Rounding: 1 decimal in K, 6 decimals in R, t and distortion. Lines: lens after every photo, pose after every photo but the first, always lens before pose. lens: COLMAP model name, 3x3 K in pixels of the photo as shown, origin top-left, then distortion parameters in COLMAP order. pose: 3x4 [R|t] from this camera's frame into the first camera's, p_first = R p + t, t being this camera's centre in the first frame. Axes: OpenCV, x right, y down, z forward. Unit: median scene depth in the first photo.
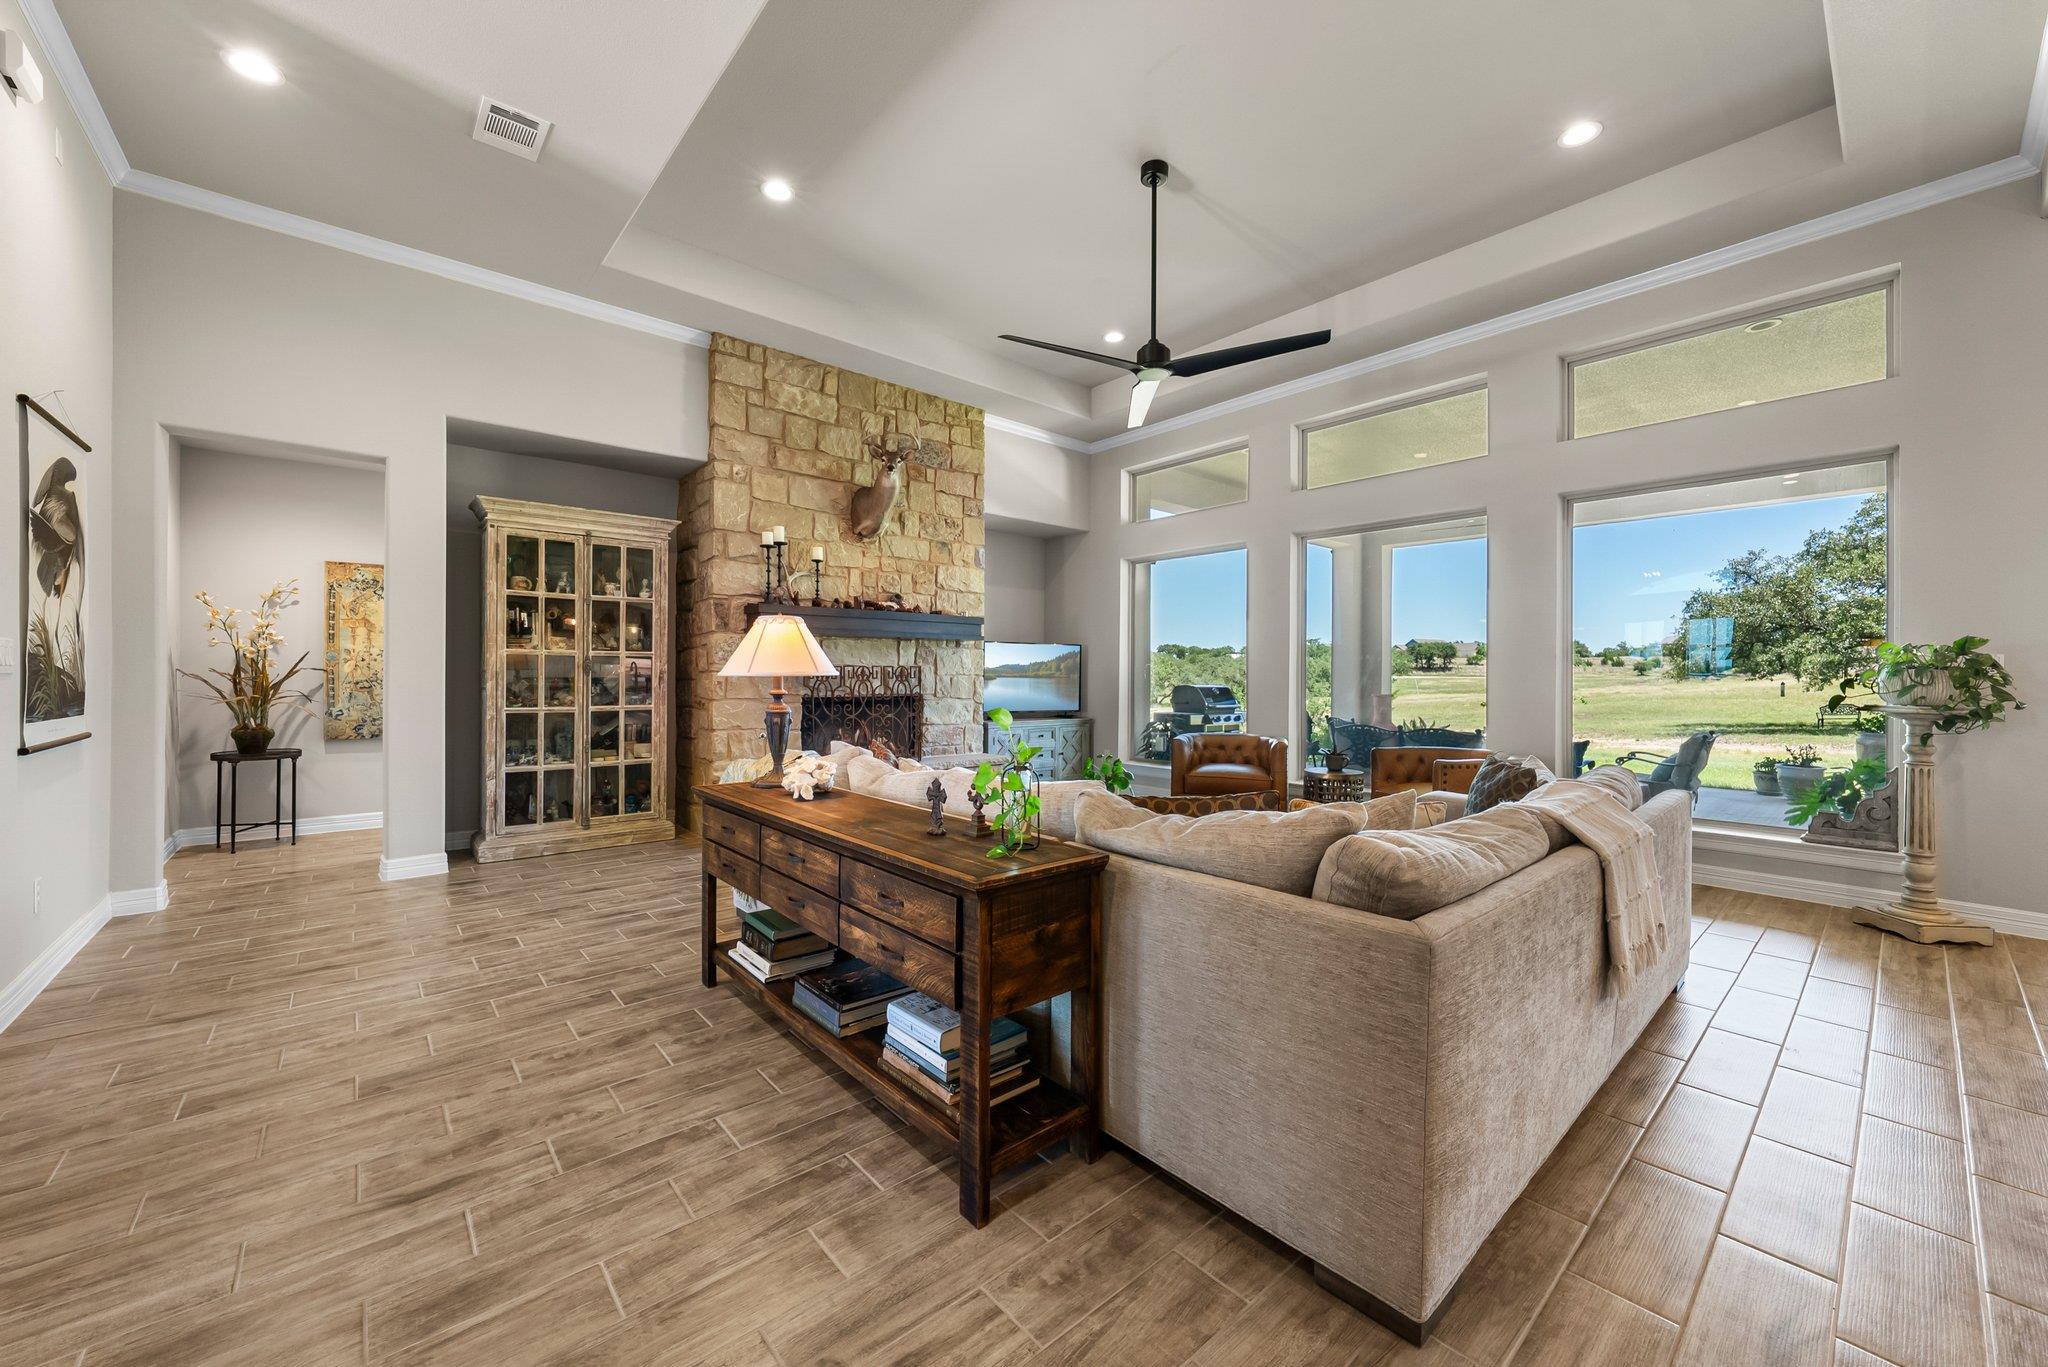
lens RADIAL K [[774.2, 0, 1021.6], [0, 774.2, 676.4], [0, 0, 1]] dist [0.001343, 0.000266]
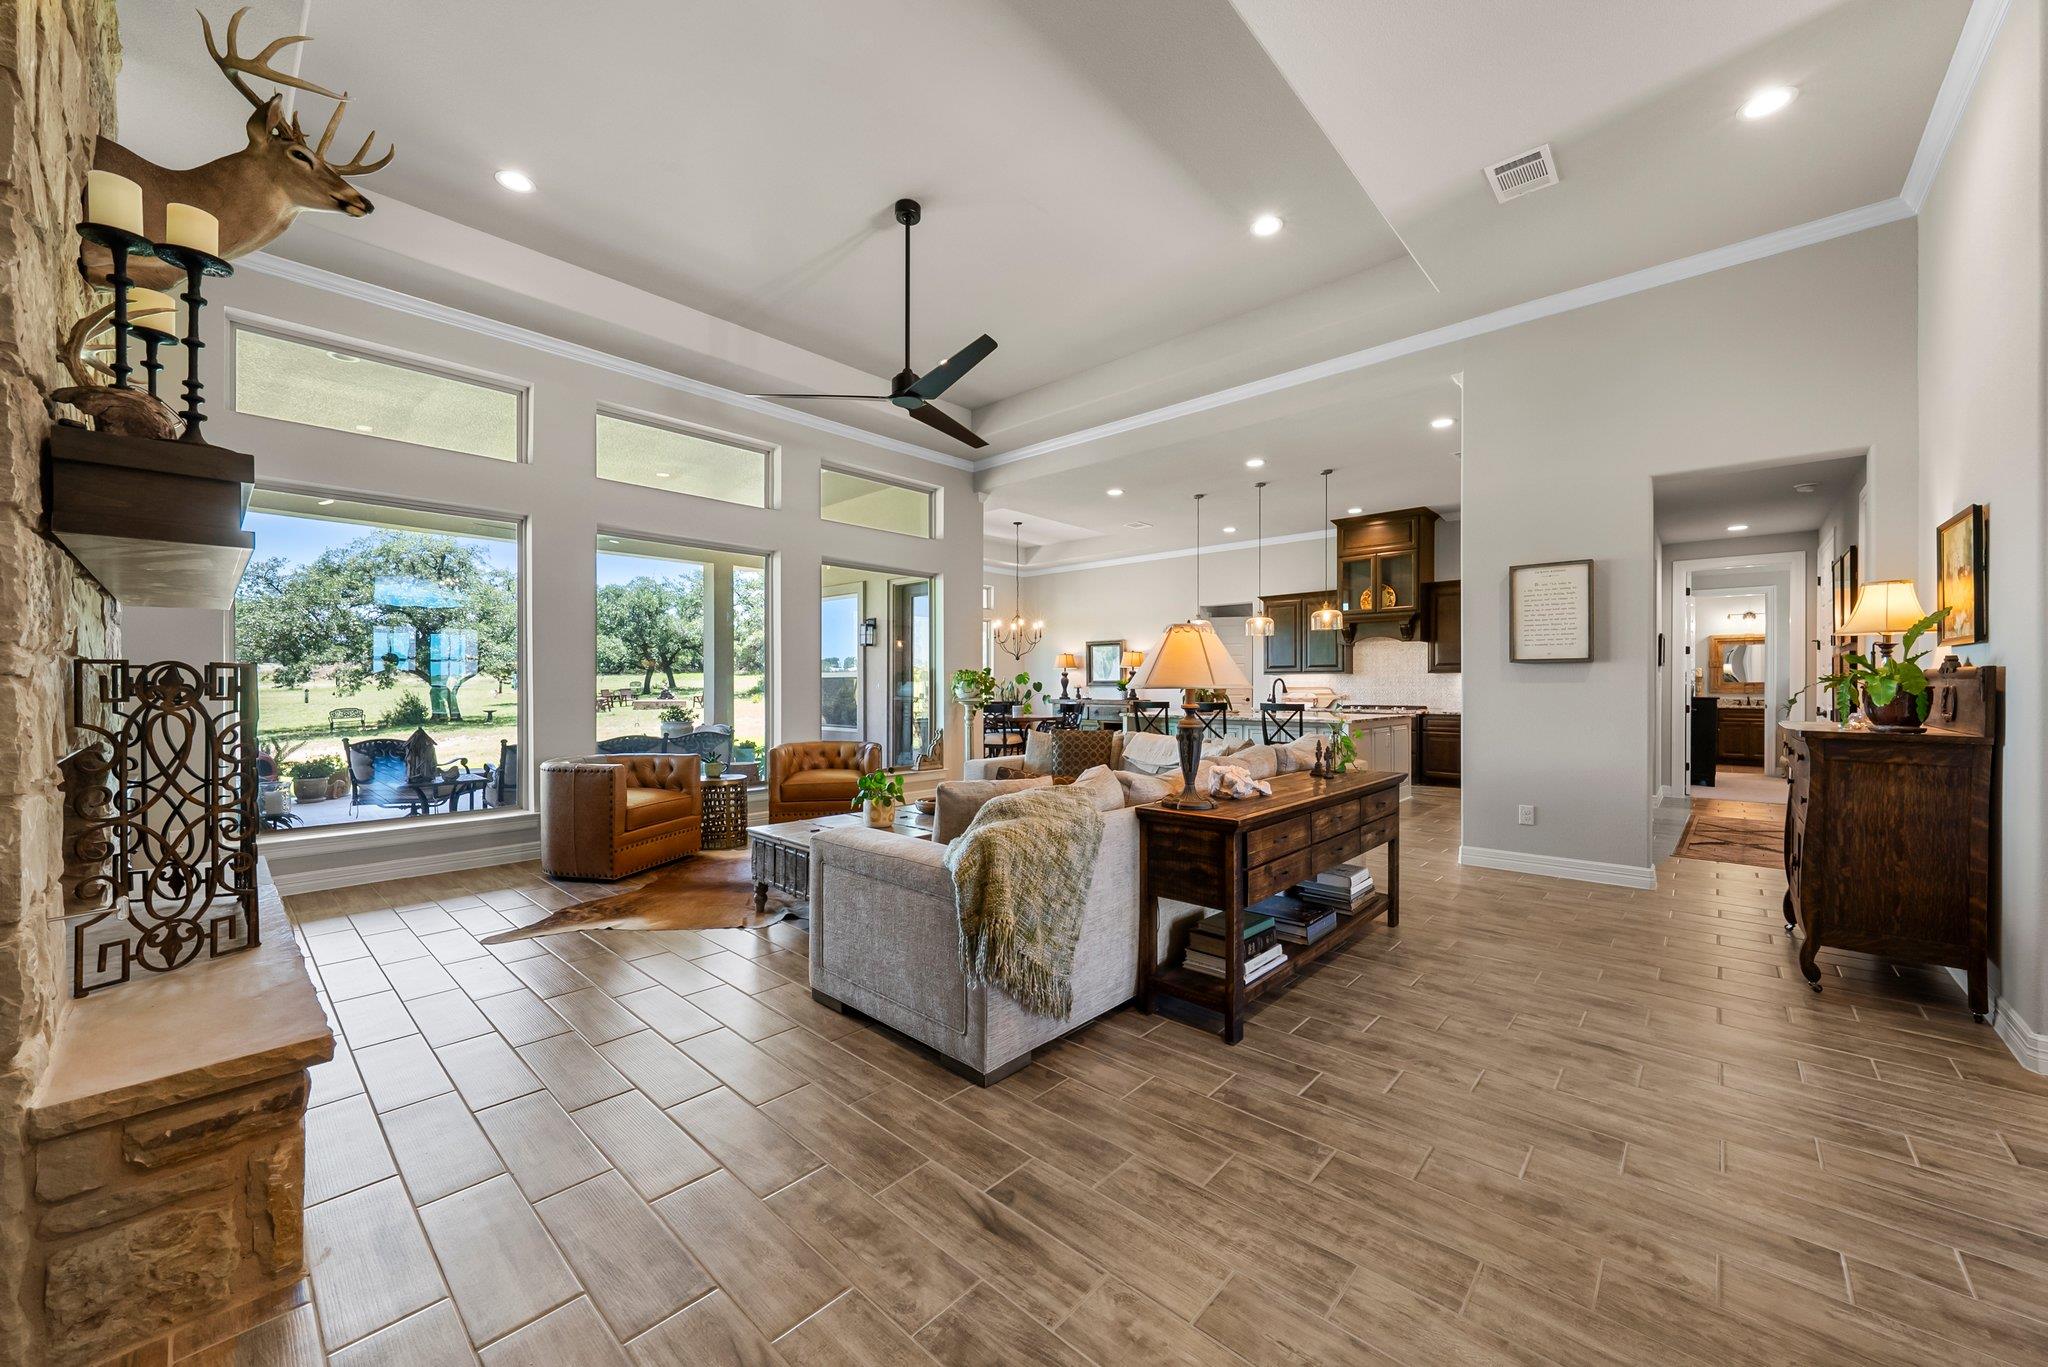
lens RADIAL K [[761.9, 0, 1010.9], [0, 761.9, 673.7], [0, 0, 1]] dist [-0.001292, -0.000127]
pose [[-0.107286, 0.008647, 0.994191, -0.666659], [0.000288, 0.999962, -0.008666, -0.007040], [-0.994228, -0.000643, -0.107284, 0.722509]]
